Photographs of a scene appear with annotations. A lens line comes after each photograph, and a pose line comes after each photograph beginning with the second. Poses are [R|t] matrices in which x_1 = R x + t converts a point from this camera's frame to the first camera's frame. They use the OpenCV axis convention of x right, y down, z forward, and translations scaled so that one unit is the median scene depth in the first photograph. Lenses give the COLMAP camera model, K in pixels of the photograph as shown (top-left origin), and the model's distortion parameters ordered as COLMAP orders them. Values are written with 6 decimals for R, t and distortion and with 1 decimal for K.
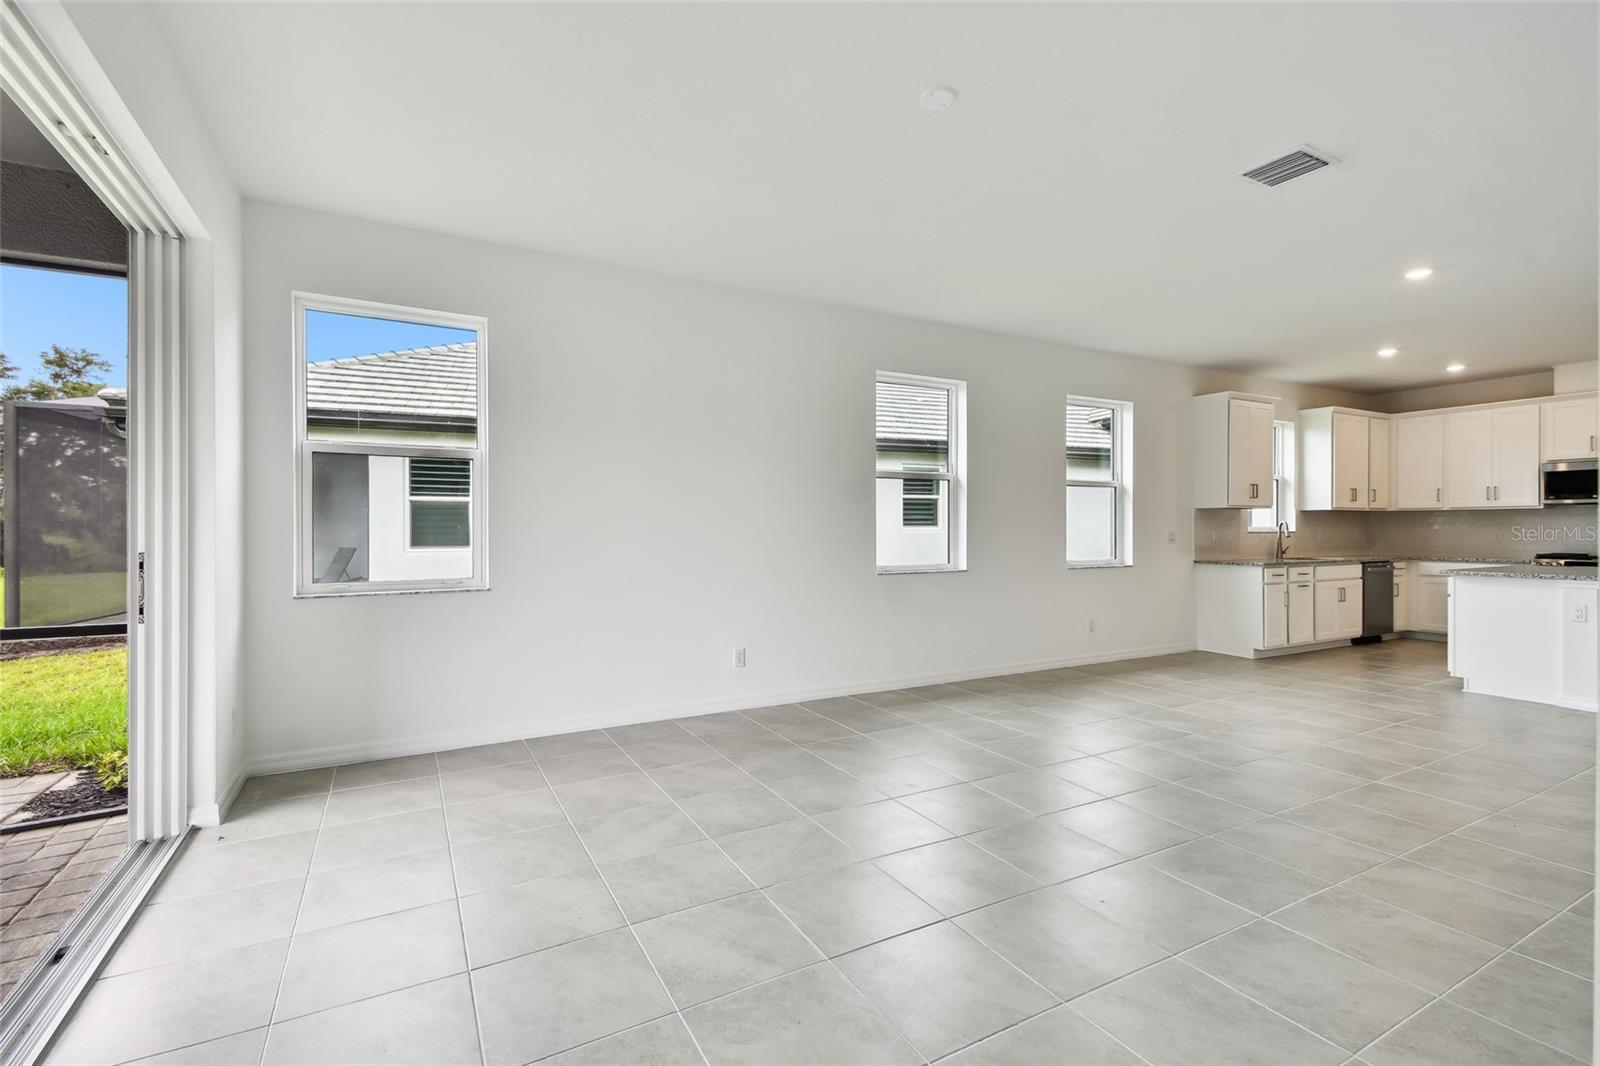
lens RADIAL K [[710.4, 0, 779.3], [0, 710.4, 539.3], [0, 0, 1]] dist [0.020277, -0.004170]
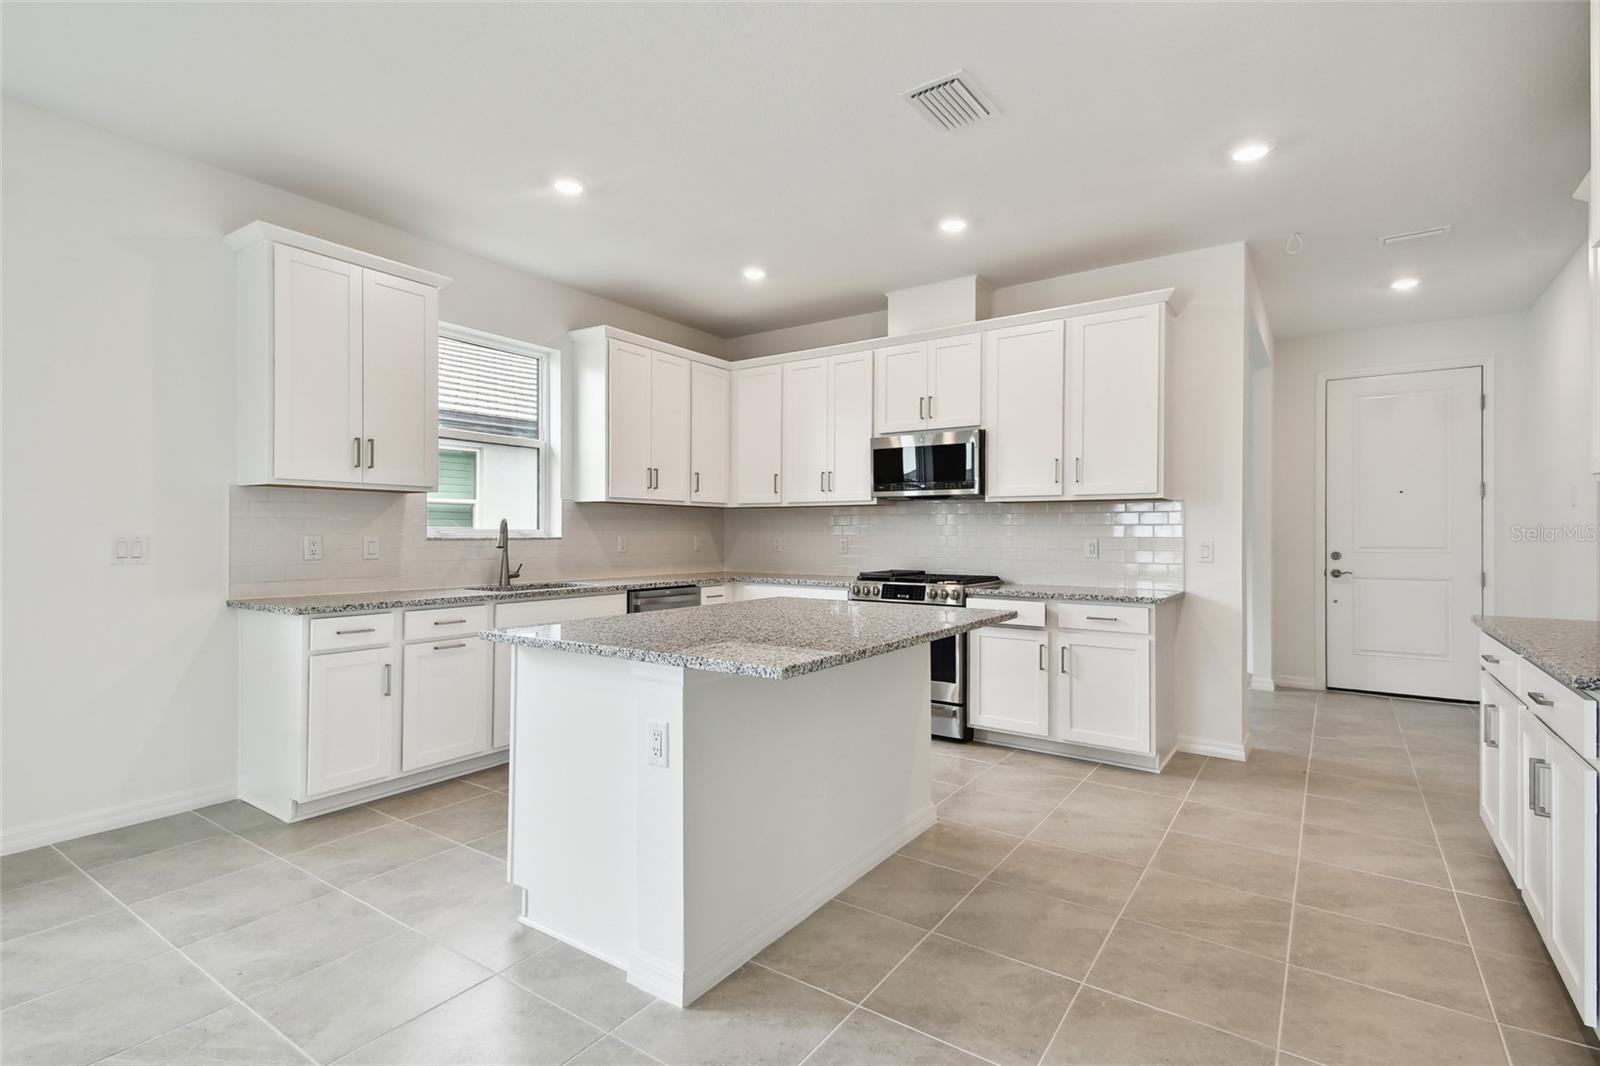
lens RADIAL K [[783.8, 0, 795.4], [0, 783.8, 537.4], [0, 0, 1]] dist [0.038413, 0.000297]
pose [[0.892796, 0.002957, 0.450452, 0.627421], [-0.001862, 0.999994, -0.002874, -0.009862], [-0.450458, 0.001727, 0.892796, 0.359235]]
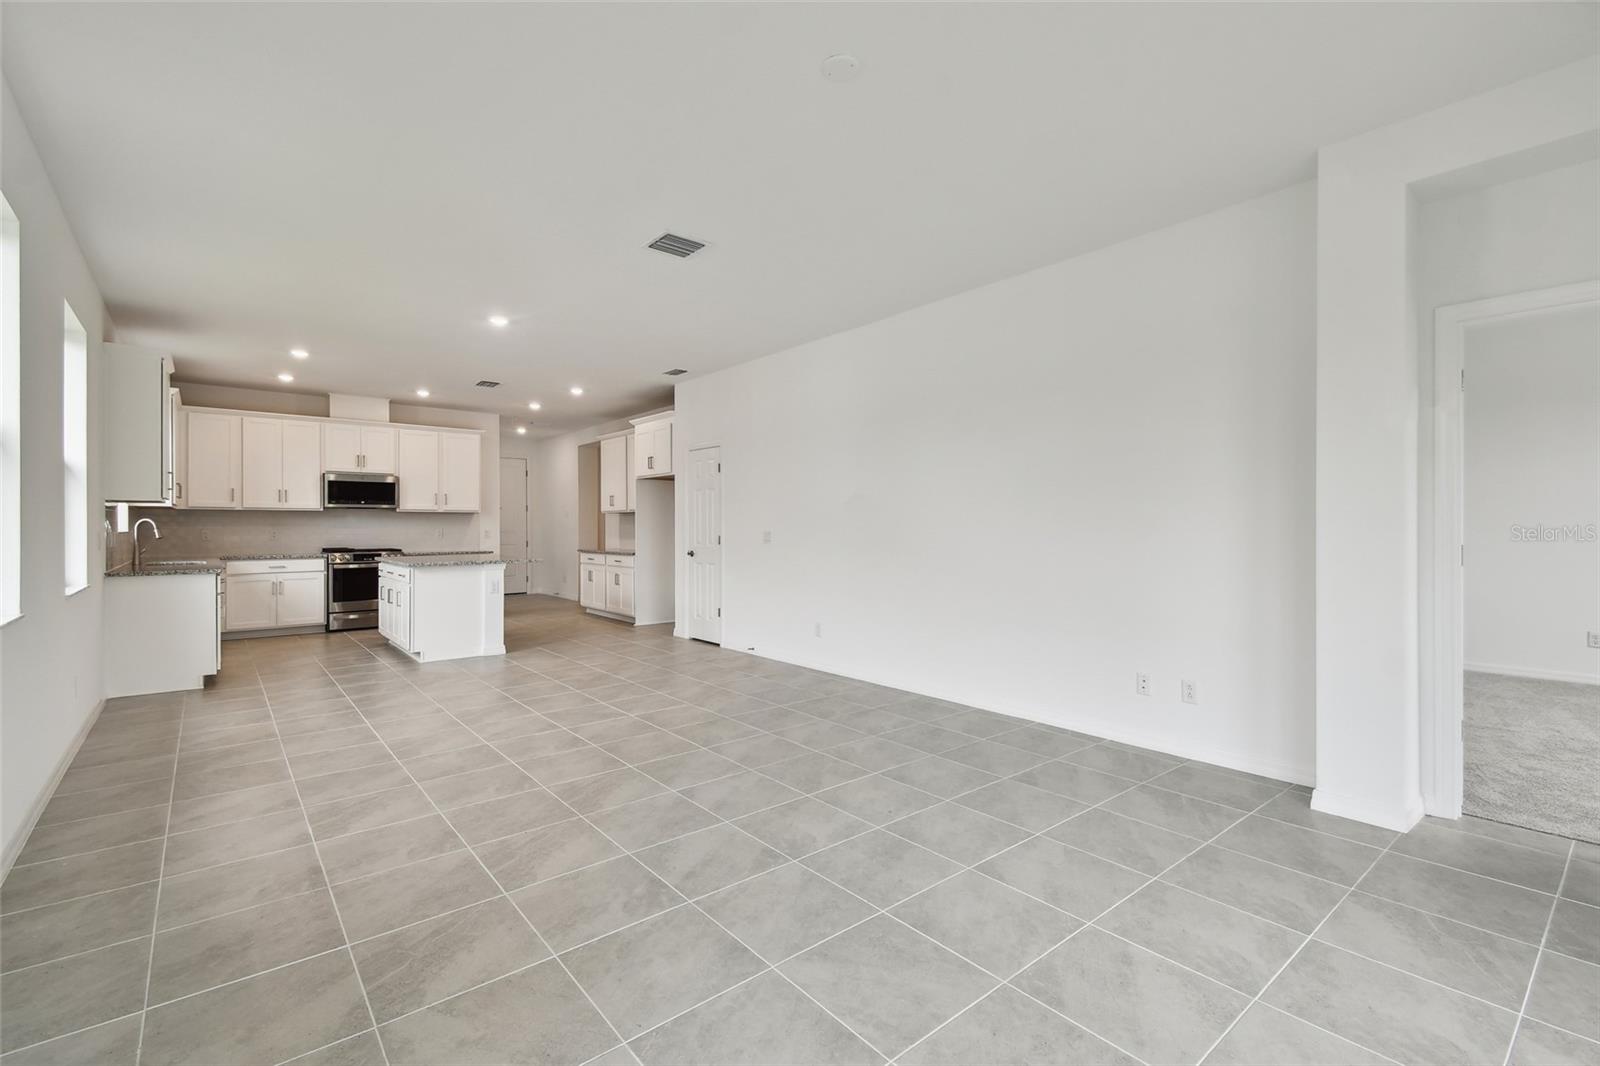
lens RADIAL K [[710.4, 0, 799.0], [0, 710.4, 526.8], [0, 0, 1]] dist [0.020277, -0.004170]
pose [[-0.221955, 0.005461, 0.975042, -0.252595], [0.013802, 0.999902, -0.002459, -0.003126], [-0.974959, 0.012912, -0.222009, 0.469314]]
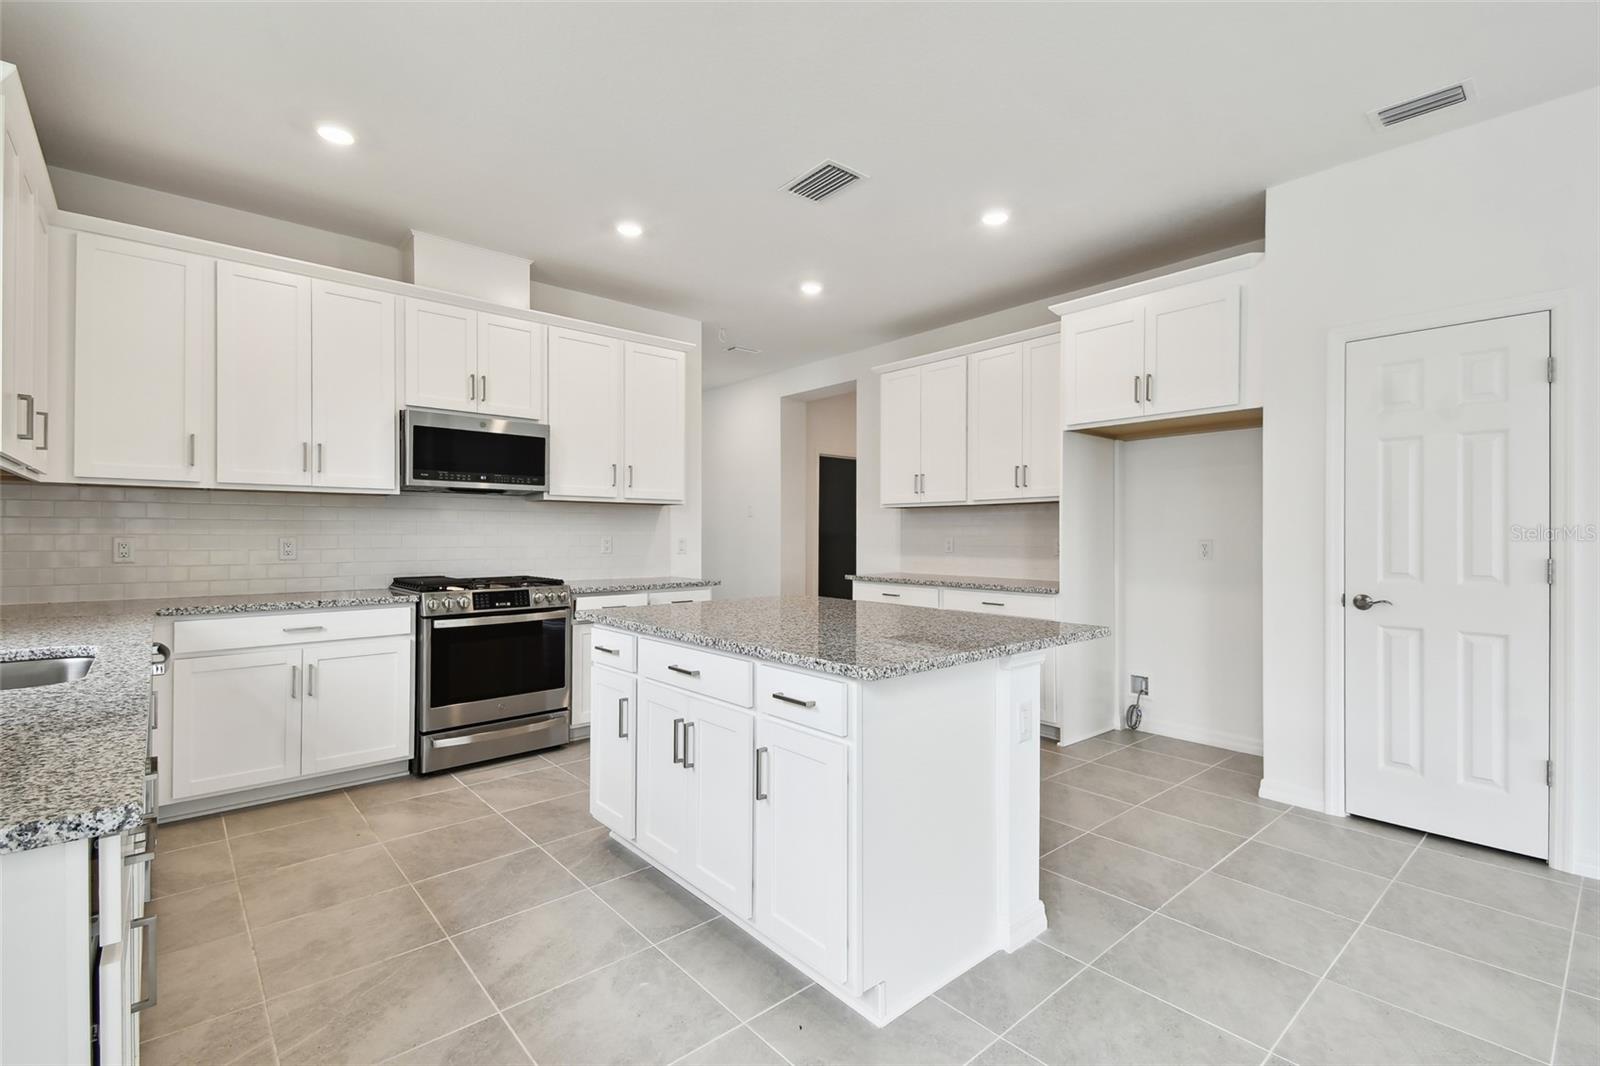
lens RADIAL K [[710.4, 0, 782.5], [0, 710.4, 535.0], [0, 0, 1]] dist [0.020277, -0.004170]
pose [[-0.243812, 0.002704, 0.969819, 0.461531], [0.010323, 0.999947, -0.000193, -0.010449], [-0.969768, 0.009964, -0.243827, 0.810230]]
